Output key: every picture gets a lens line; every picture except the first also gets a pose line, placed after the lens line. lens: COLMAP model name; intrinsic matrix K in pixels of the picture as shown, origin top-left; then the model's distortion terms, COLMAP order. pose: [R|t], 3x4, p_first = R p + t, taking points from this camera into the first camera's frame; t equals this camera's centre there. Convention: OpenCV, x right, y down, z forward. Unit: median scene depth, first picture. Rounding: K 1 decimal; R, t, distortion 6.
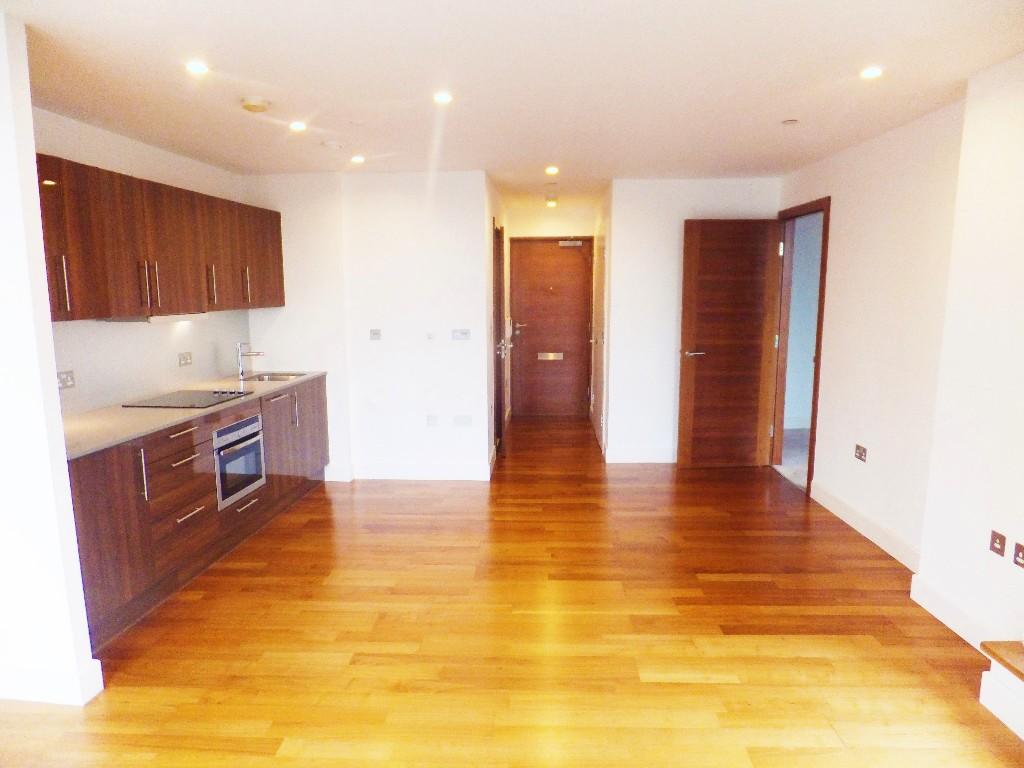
lens RADIAL K [[675.7, 0, 504.4], [0, 675.7, 387.3], [0, 0, 1]] dist [-0.011523, 0.002994]
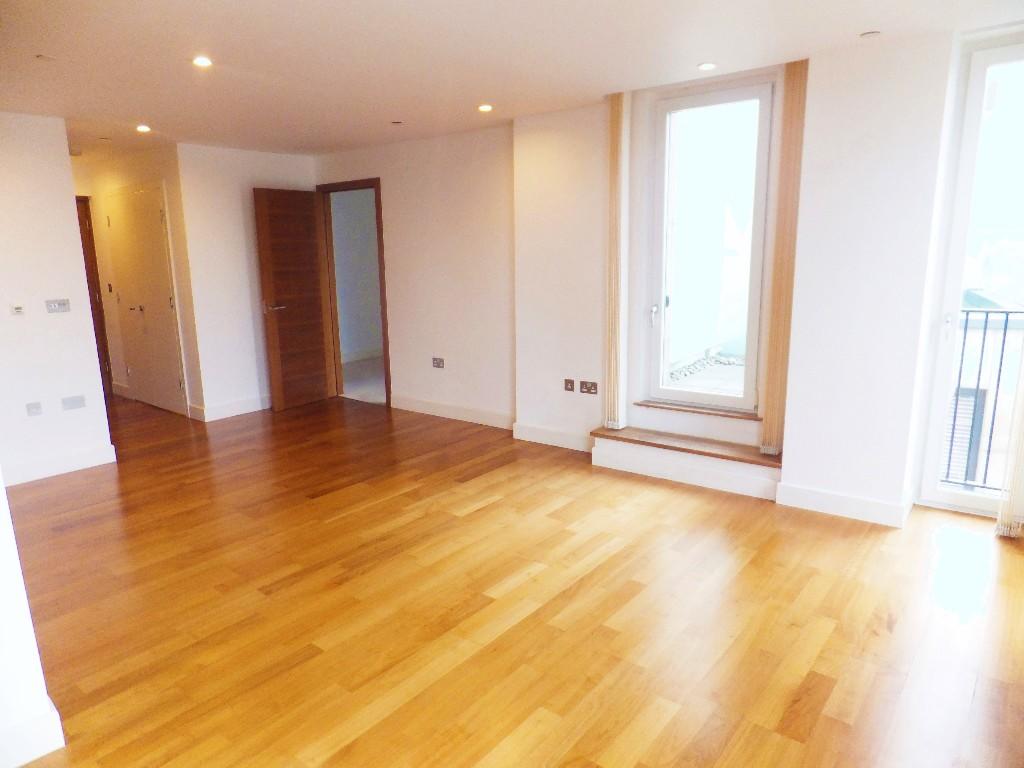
lens RADIAL K [[671.2, 0, 503.3], [0, 671.2, 380.0], [0, 0, 1]] dist [-0.024021, 0.003572]
pose [[0.603248, -0.160542, 0.781229, -0.554345], [0.131666, 0.986137, 0.100981, 0.008888], [-0.786610, 0.041945, 0.616023, 0.019862]]
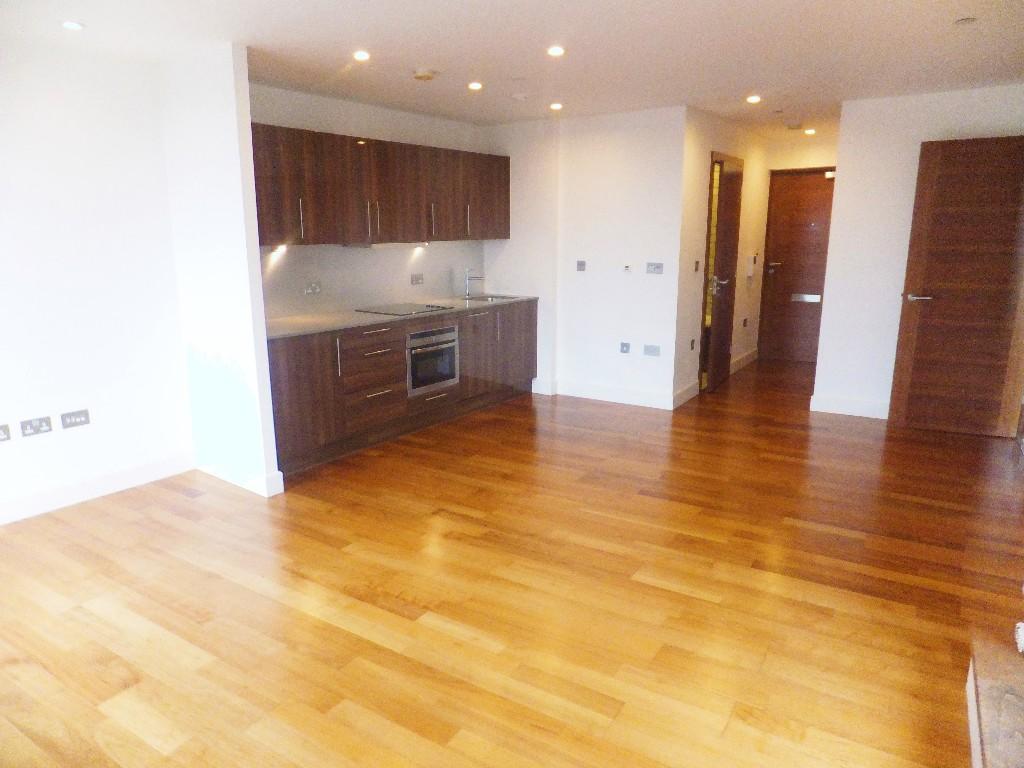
lens RADIAL K [[671.2, 0, 503.3], [0, 671.2, 380.0], [0, 0, 1]] dist [-0.024021, 0.003572]
pose [[0.865443, 0.109043, -0.488996, 0.363576], [-0.068529, 0.992618, 0.100062, 0.009203], [0.496298, -0.053087, 0.866528, -0.031947]]
